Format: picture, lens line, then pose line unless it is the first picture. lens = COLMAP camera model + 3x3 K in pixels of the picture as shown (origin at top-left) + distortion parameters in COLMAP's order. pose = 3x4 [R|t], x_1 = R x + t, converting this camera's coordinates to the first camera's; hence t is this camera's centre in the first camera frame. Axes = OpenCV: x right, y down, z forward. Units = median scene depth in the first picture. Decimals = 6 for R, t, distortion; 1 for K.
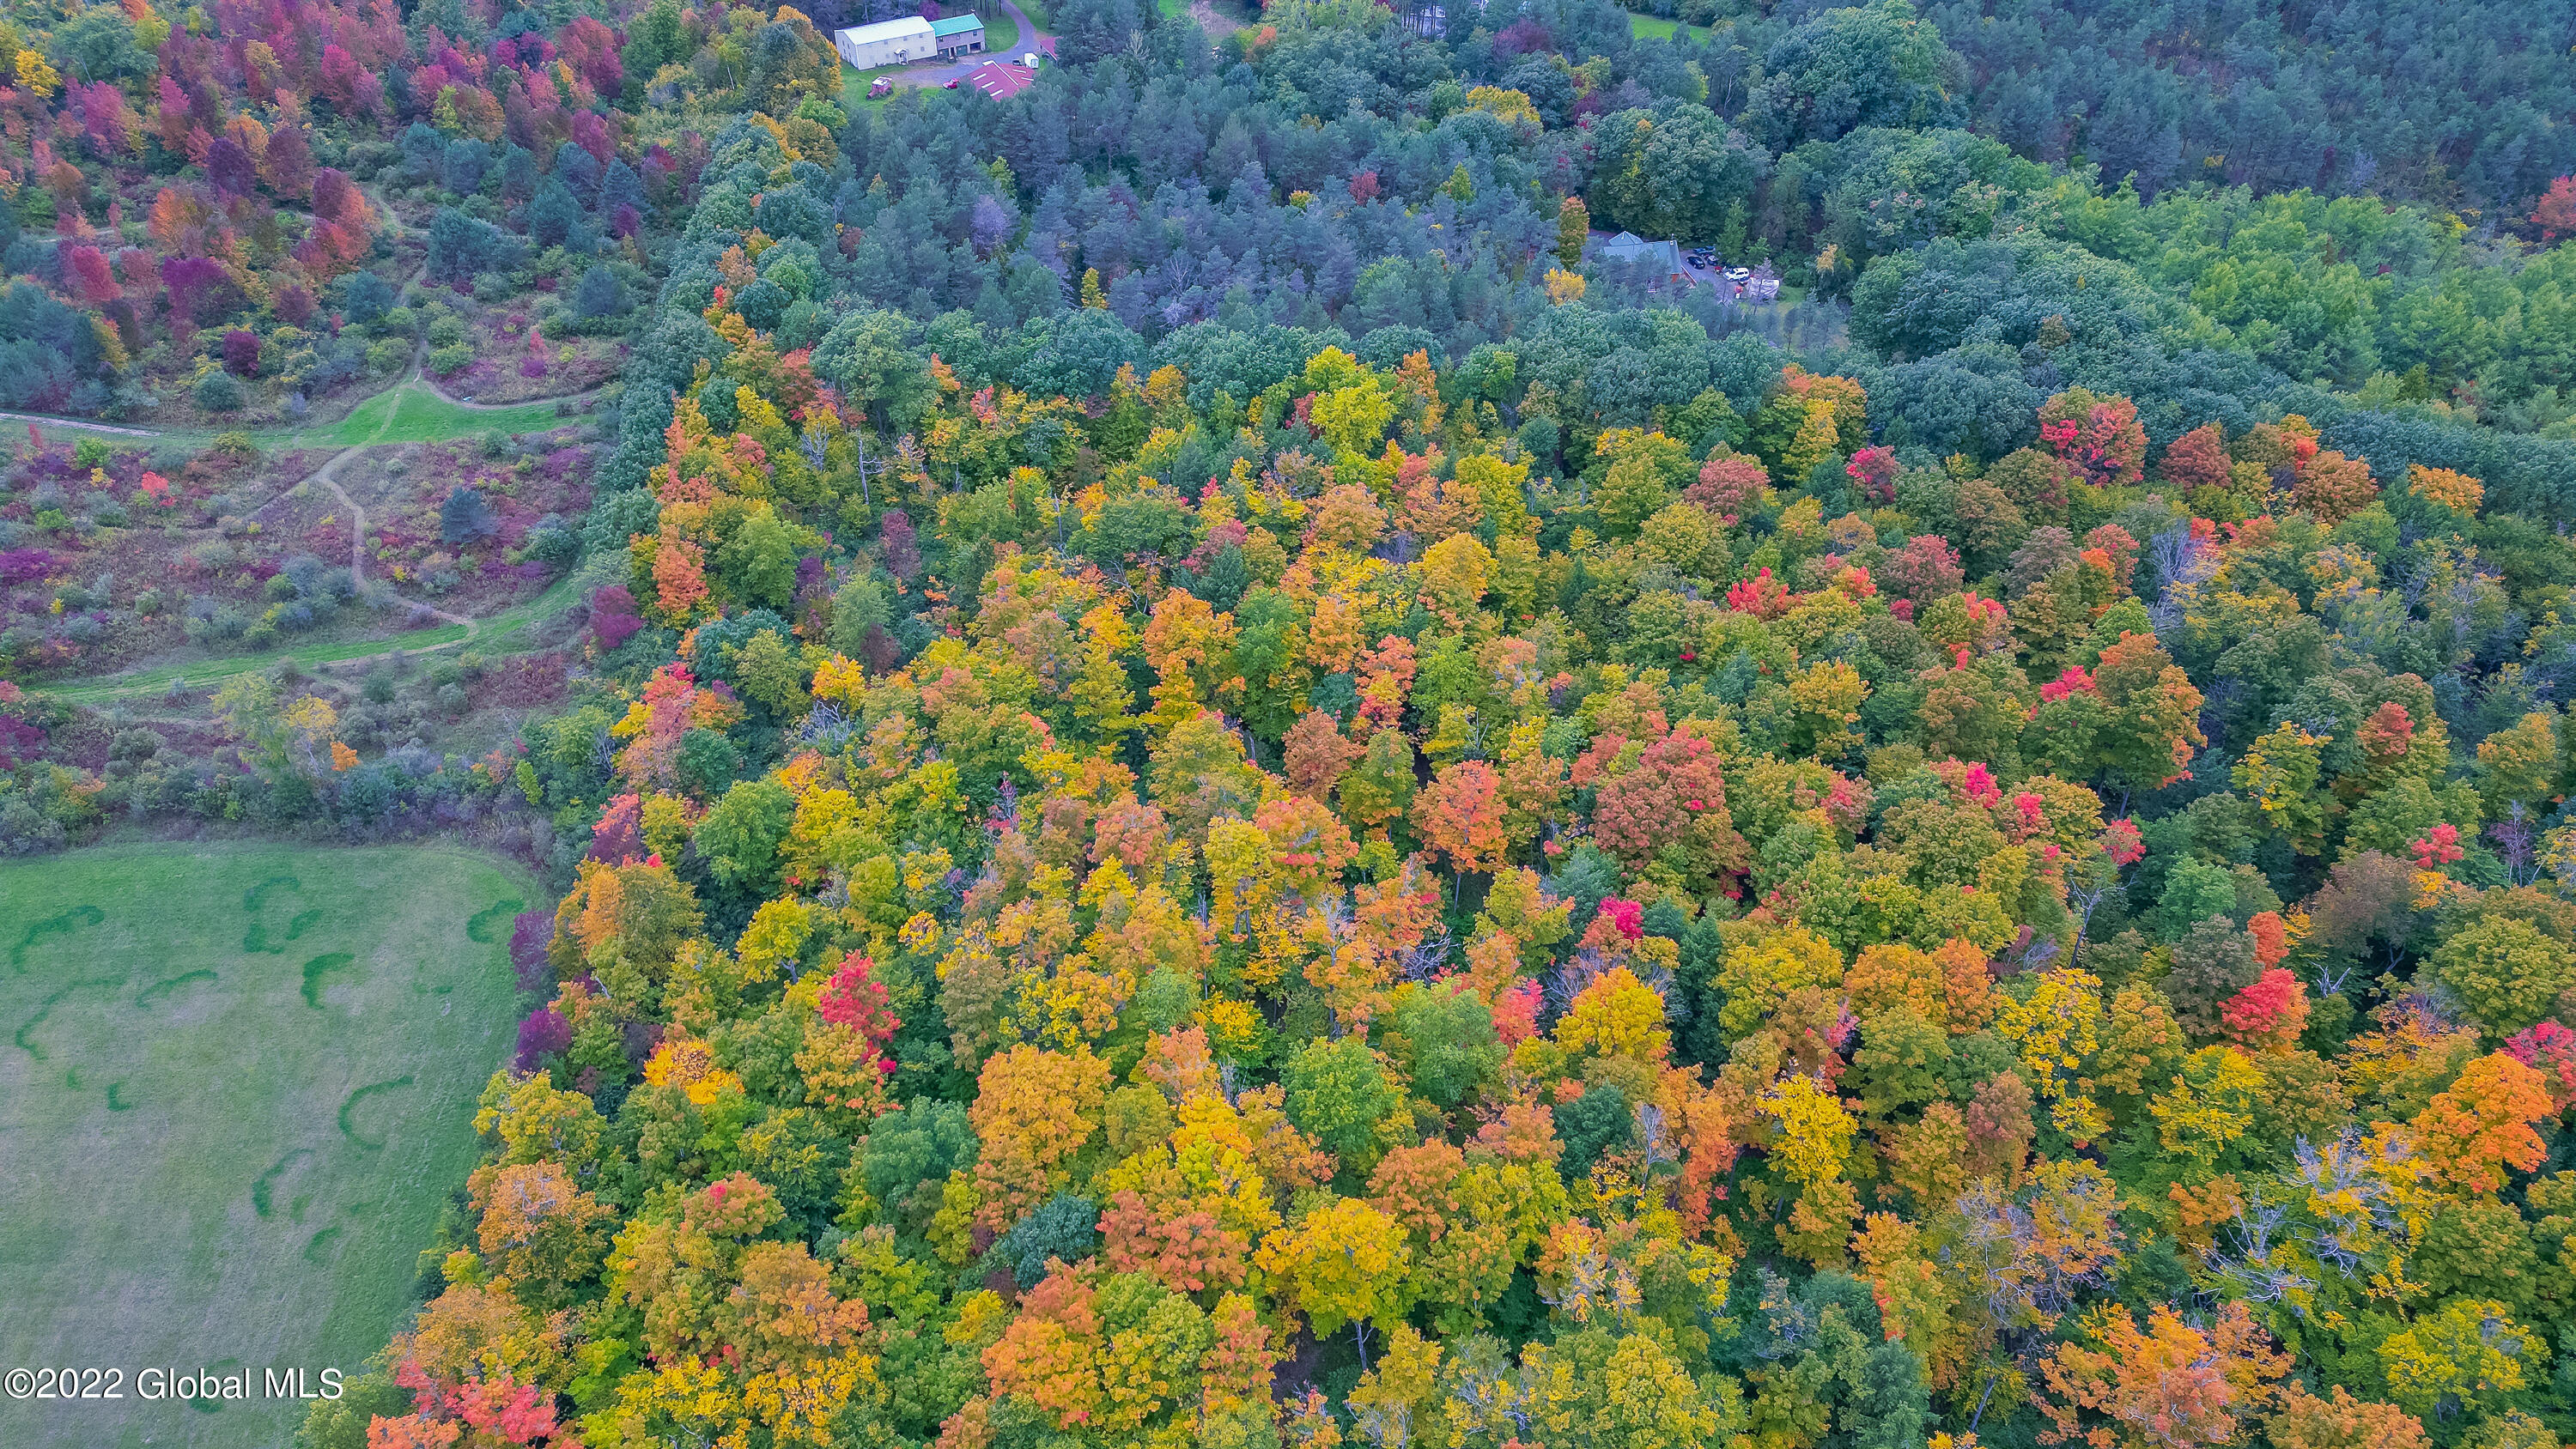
lens RADIAL K [[1805.6, 0, 1298.9], [0, 1805.6, 725.4], [0, 0, 1]] dist [0.102135, -0.075828]
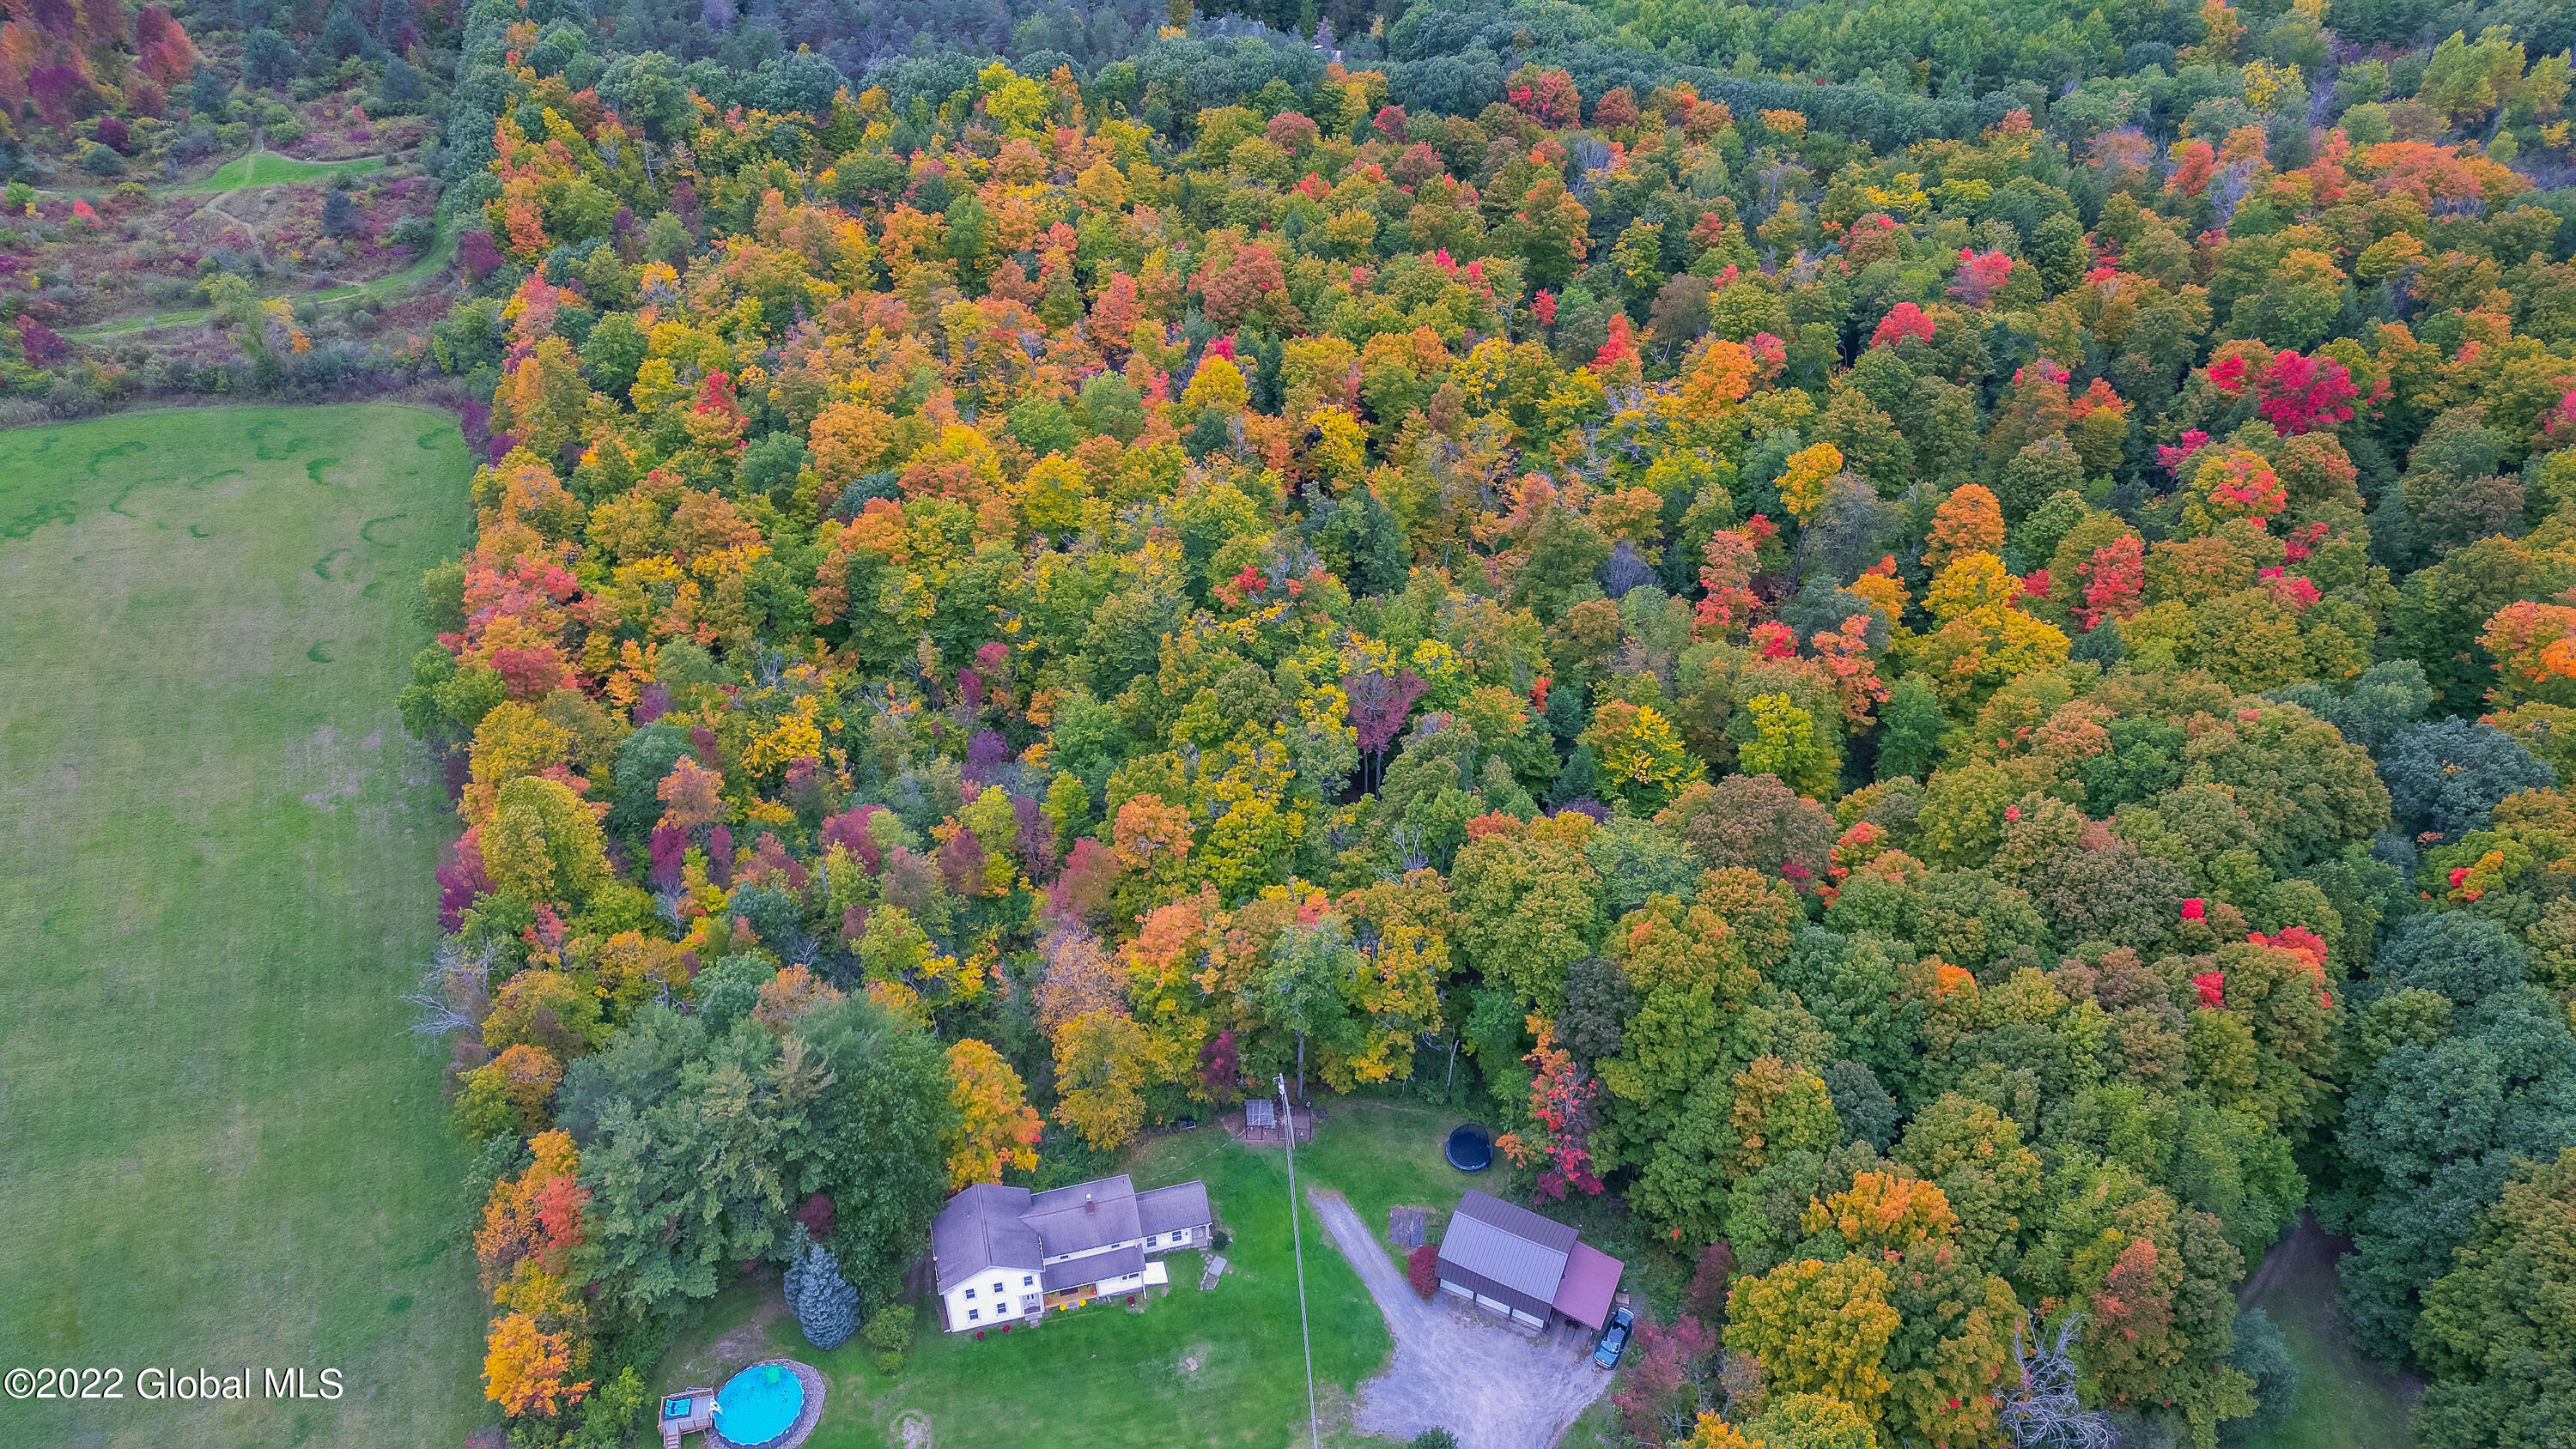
lens RADIAL K [[1817.2, 0, 1288.0], [0, 1817.2, 724.5], [0, 0, 1]] dist [0.113743, -0.082782]
pose [[0.985014, -0.110792, 0.132182, -0.004539], [0.111517, 0.993761, 0.001924, 0.325596], [-0.131571, 0.012845, 0.991224, -0.411909]]
